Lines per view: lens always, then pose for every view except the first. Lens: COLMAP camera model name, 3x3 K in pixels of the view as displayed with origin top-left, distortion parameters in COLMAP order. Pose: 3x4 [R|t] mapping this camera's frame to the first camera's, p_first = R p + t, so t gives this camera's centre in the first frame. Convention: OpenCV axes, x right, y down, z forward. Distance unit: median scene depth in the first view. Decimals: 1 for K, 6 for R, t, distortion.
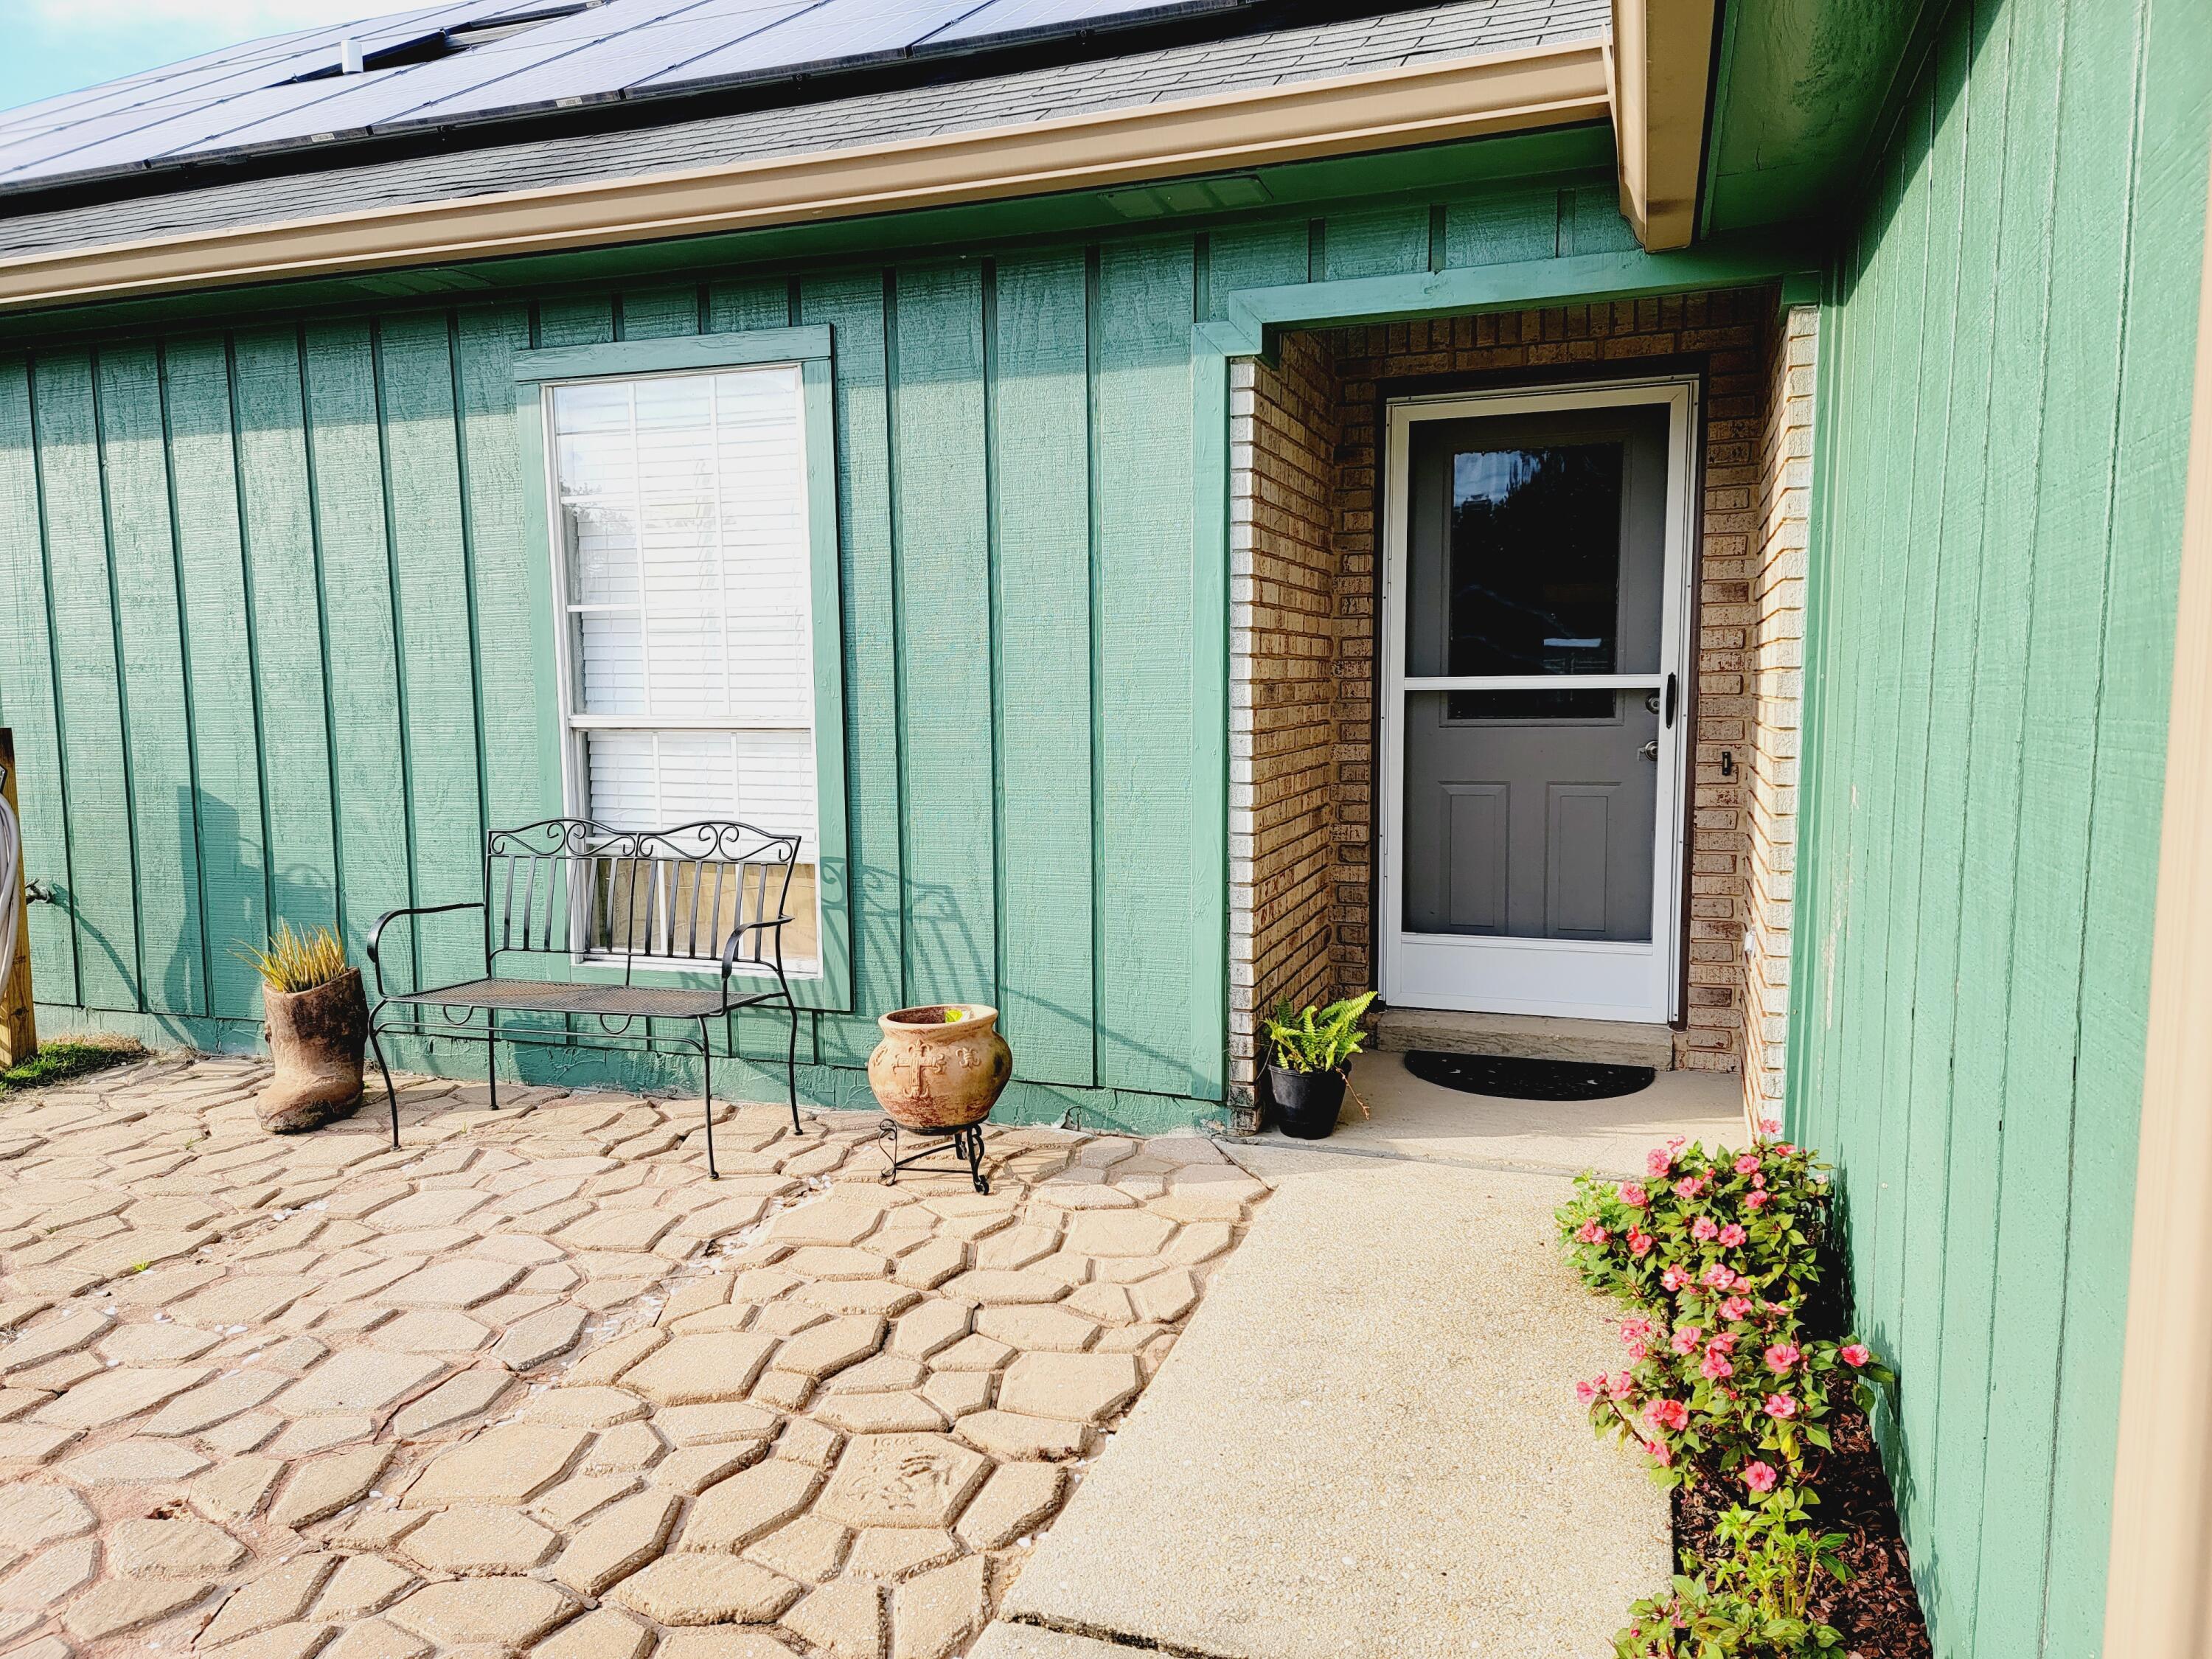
lens RADIAL K [[1542.5, 0, 1106.0], [0, 1542.5, 829.5], [0, 0, 1]] dist [0.087687, -0.076267]
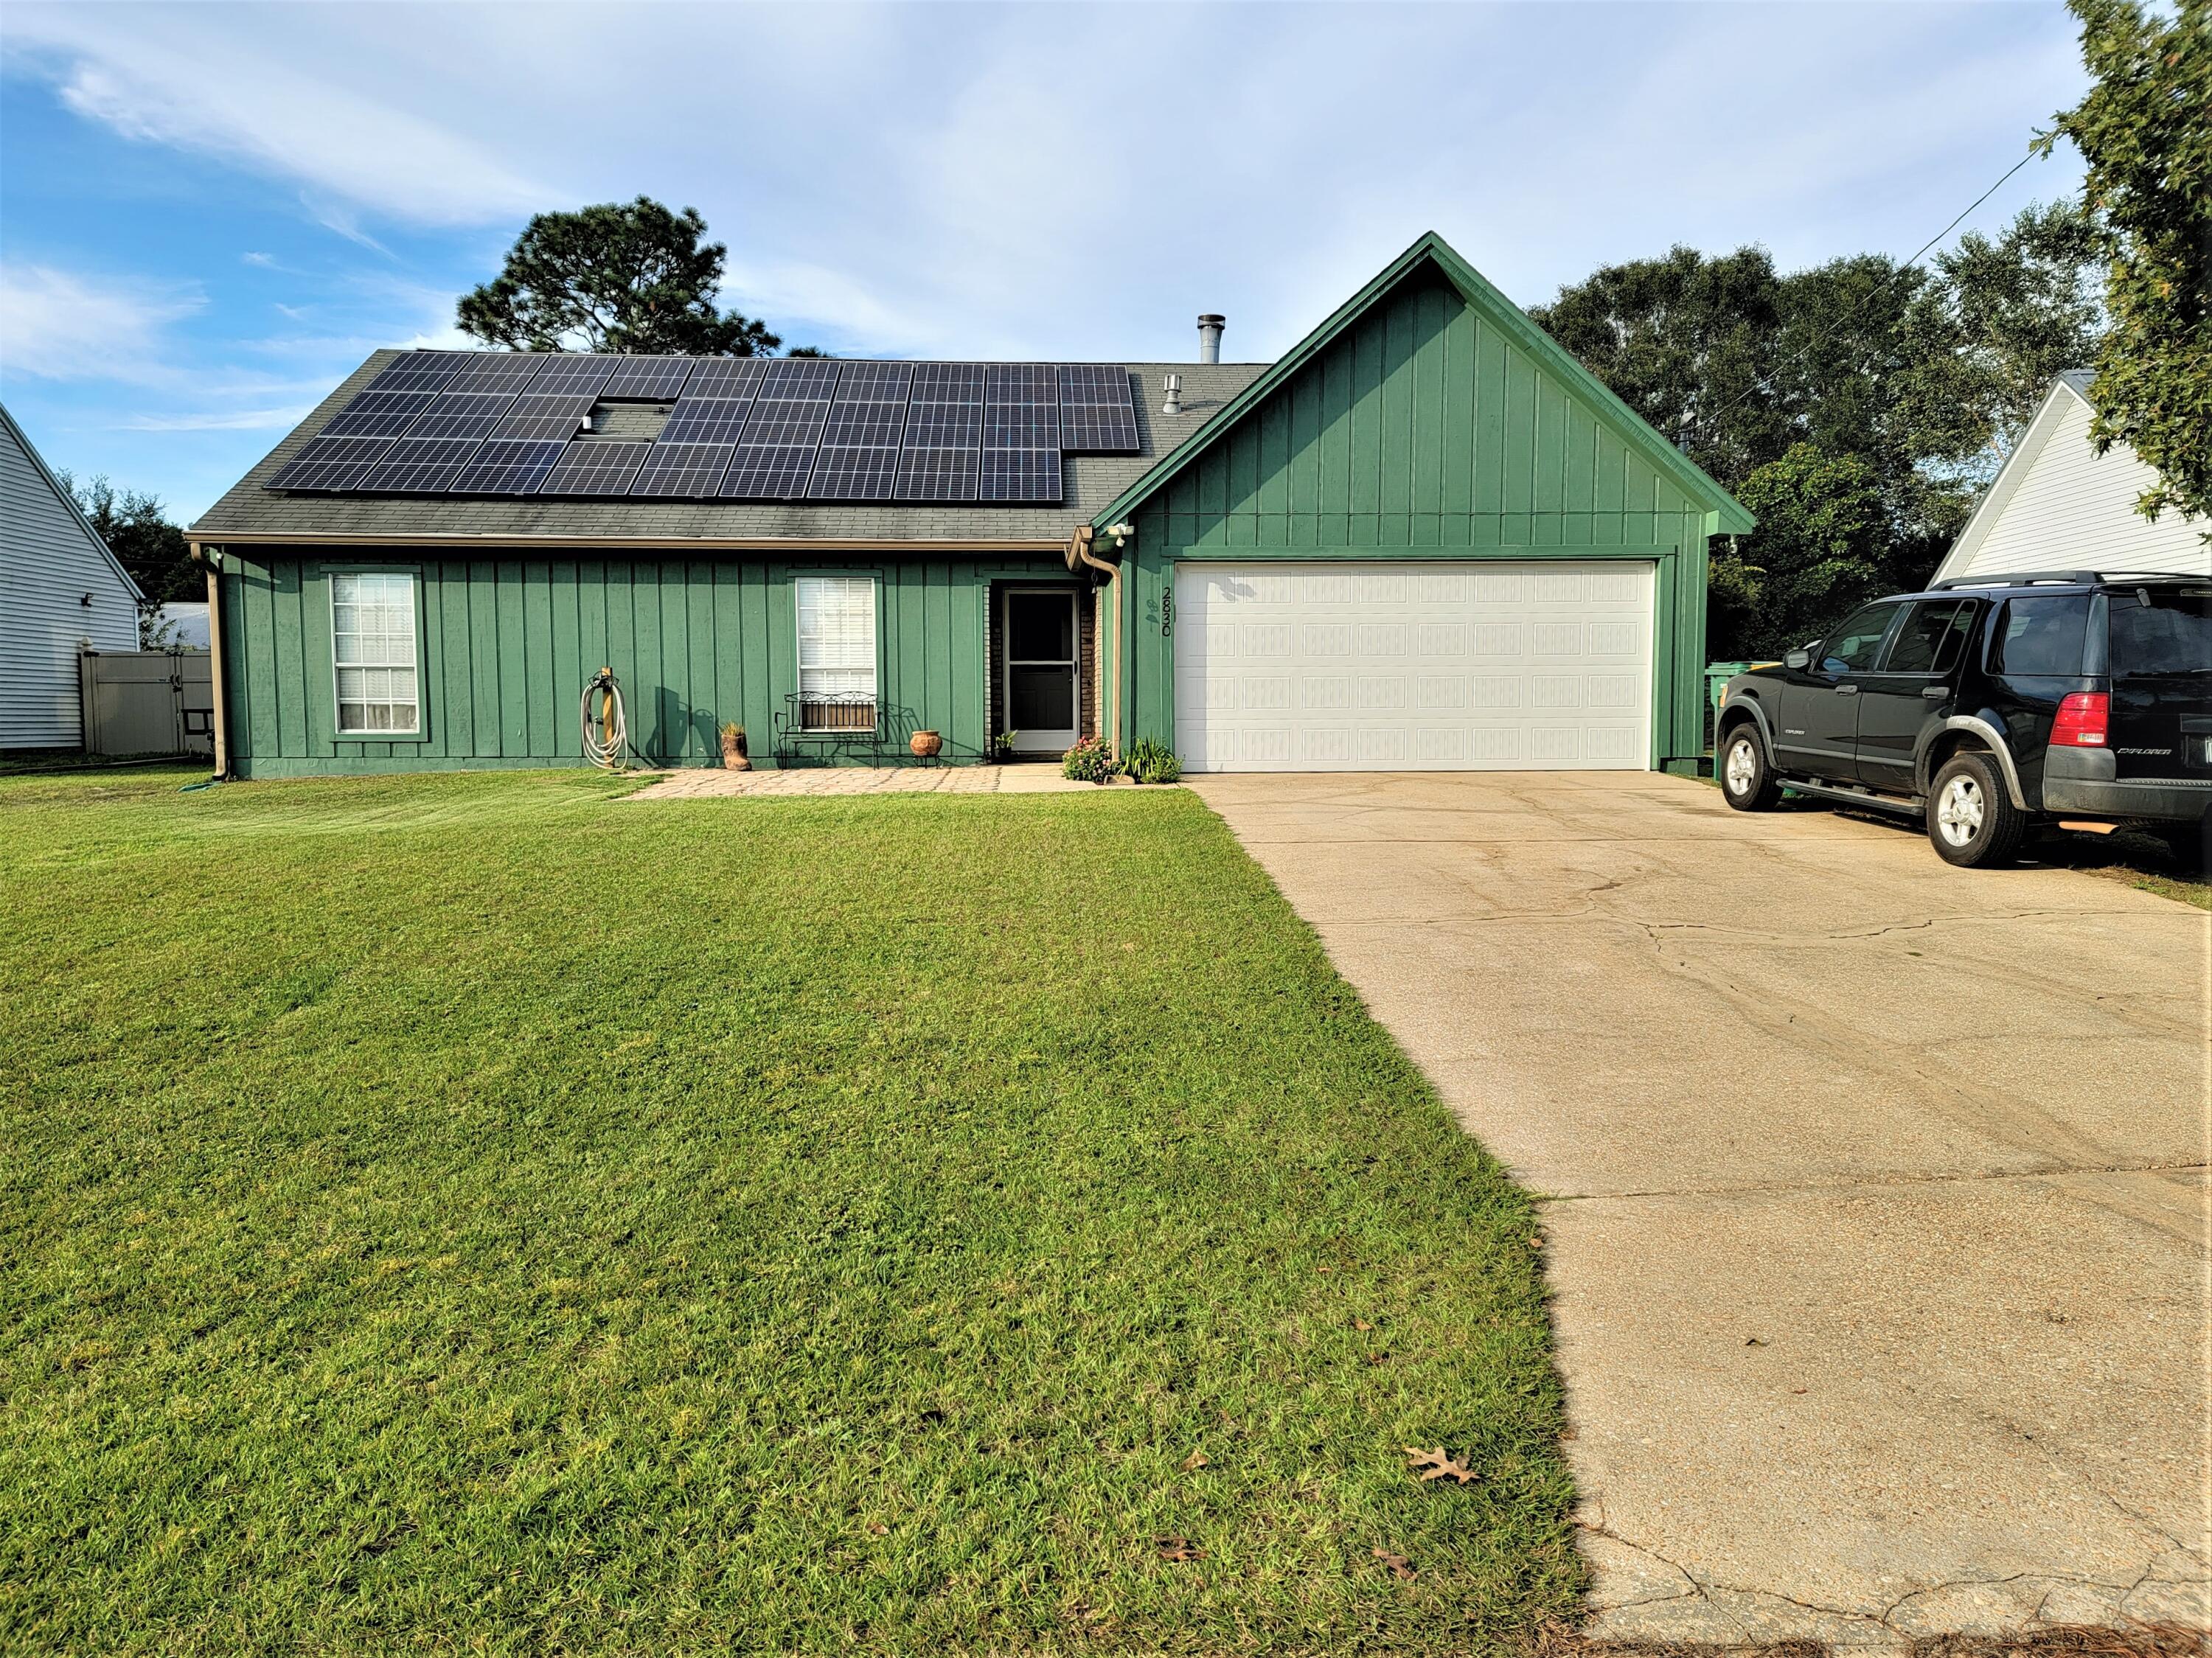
lens RADIAL K [[1542.4, 0, 1106.0], [0, 1542.4, 829.0], [0, 0, 1]] dist [0.087687, -0.076267]
pose [[0.922241, -0.016333, 0.386269, -1.133695], [0.030068, 0.999111, -0.029543, 0.458270], [-0.385443, 0.038861, 0.921913, -2.743974]]
